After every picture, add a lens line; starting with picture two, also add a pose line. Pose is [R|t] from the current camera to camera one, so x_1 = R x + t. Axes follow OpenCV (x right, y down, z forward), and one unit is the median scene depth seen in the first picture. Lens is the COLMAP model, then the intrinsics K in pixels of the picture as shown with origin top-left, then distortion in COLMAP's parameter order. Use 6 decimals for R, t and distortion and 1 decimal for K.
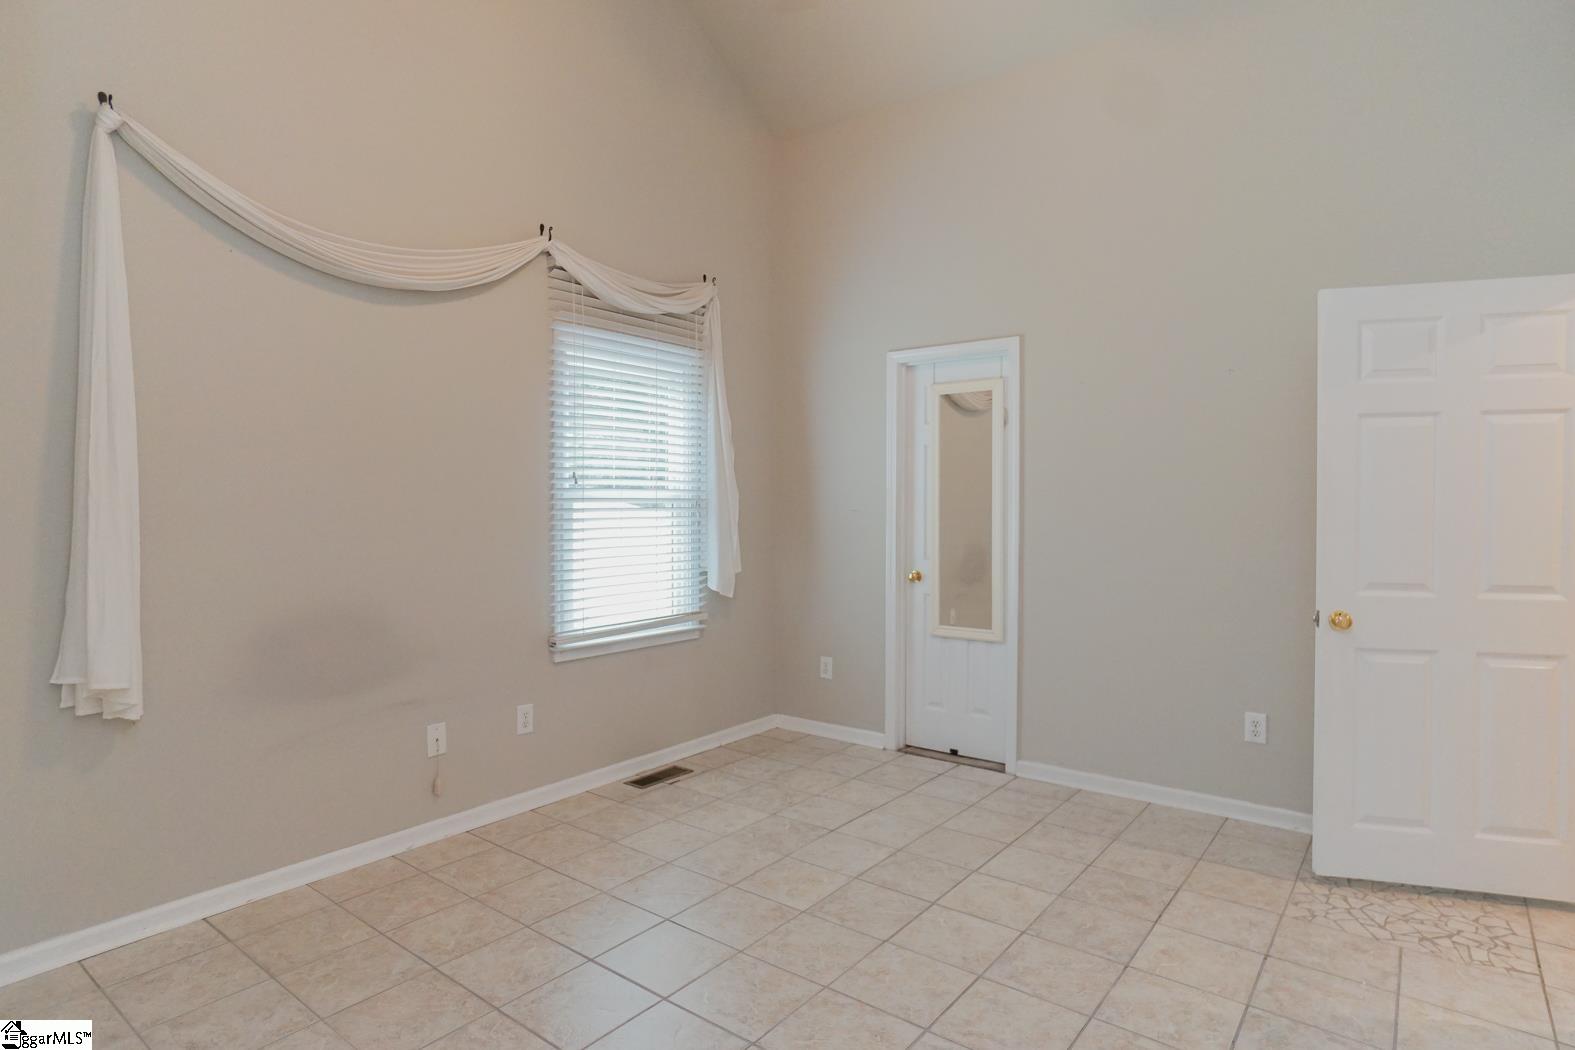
lens RADIAL K [[831.7, 0, 785.3], [0, 831.7, 471.8], [0, 0, 1]] dist [-0.071161, 0.049994]
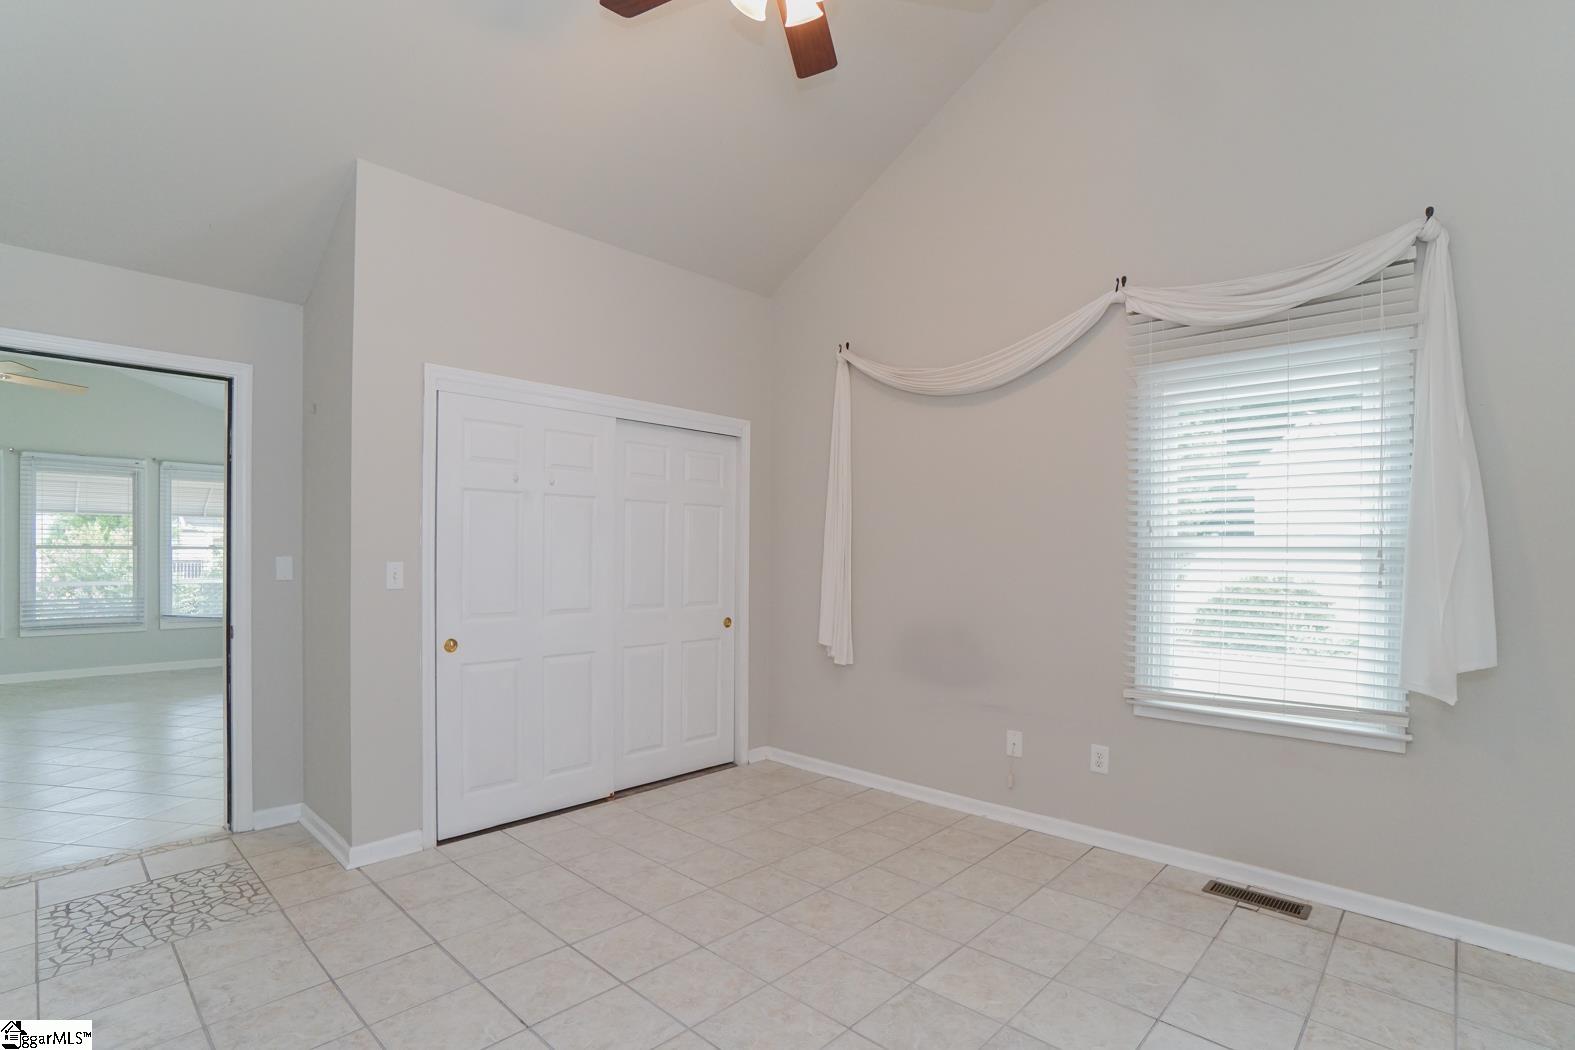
lens RADIAL K [[725.9, 0, 776.6], [0, 725.9, 518.5], [0, 0, 1]] dist [-0.067961, 0.029389]
pose [[-0.074635, -0.046734, -0.996115, 0.600261], [0.029690, 0.998354, -0.049064, 0.026564], [0.996769, -0.033237, -0.073125, 0.634714]]
